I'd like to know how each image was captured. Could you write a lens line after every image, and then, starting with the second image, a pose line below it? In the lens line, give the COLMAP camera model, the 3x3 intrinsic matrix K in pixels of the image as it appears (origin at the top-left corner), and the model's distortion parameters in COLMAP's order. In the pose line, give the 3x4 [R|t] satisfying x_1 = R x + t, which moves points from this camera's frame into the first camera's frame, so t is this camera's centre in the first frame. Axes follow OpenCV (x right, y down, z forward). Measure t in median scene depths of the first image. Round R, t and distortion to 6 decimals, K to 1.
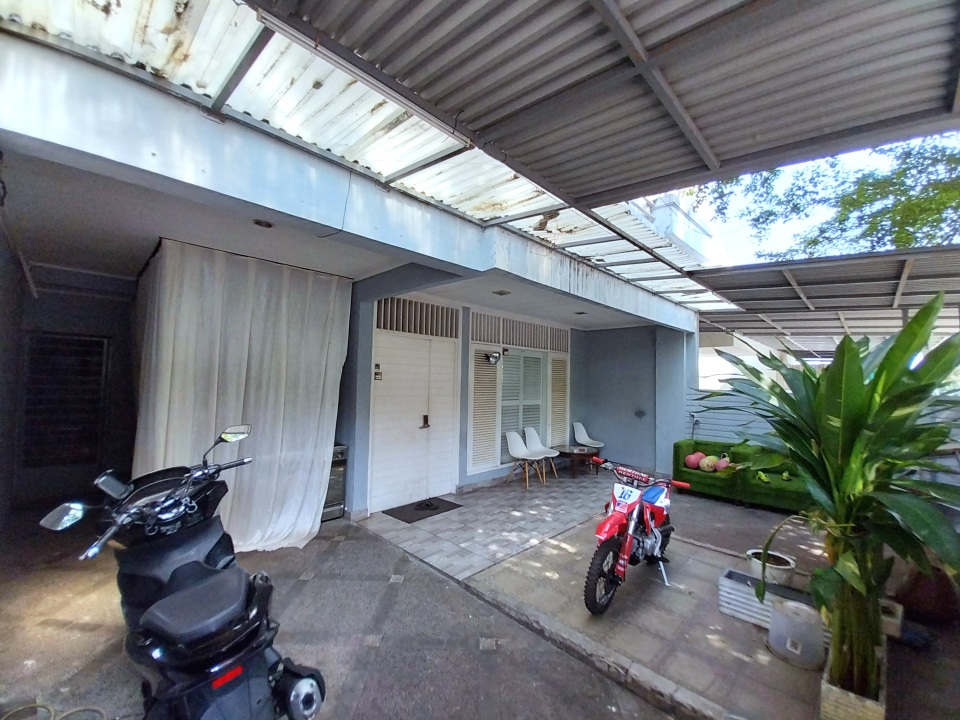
lens RADIAL K [[386.5, 0, 495.2], [0, 386.5, 361.3], [0, 0, 1]] dist [0.017118, -0.016303]
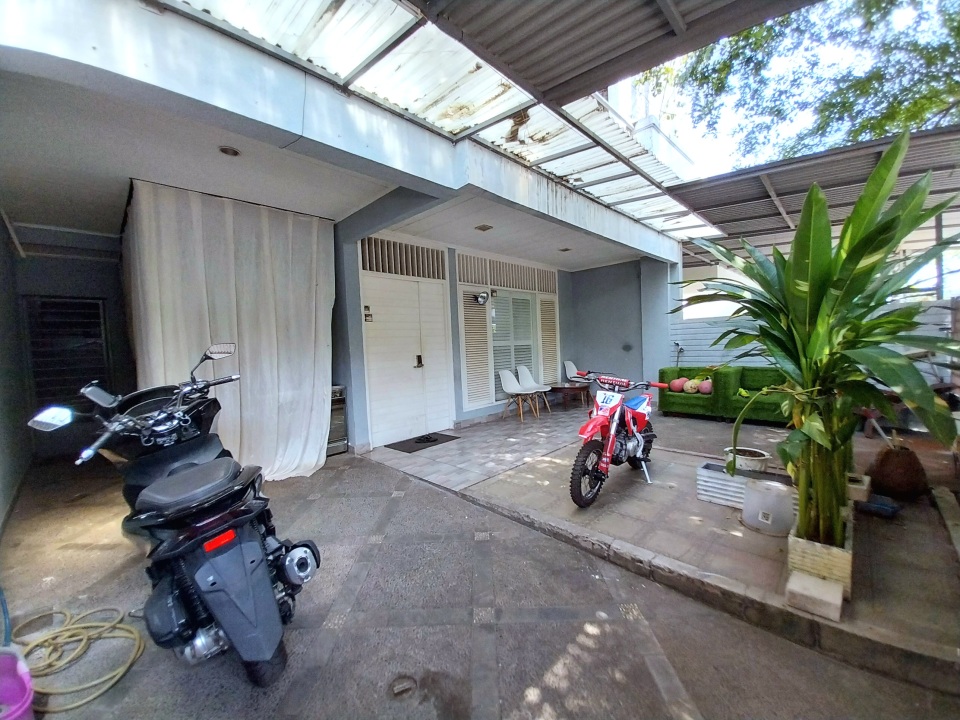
lens RADIAL K [[370.7, 0, 494.5], [0, 370.7, 359.9], [0, 0, 1]] dist [0.013001, -0.013711]
pose [[0.998120, -0.061285, 0.000110, 0.037507], [0.060982, 0.993355, 0.097602, 0.117516], [-0.006091, -0.097412, 0.995225, 0.014337]]
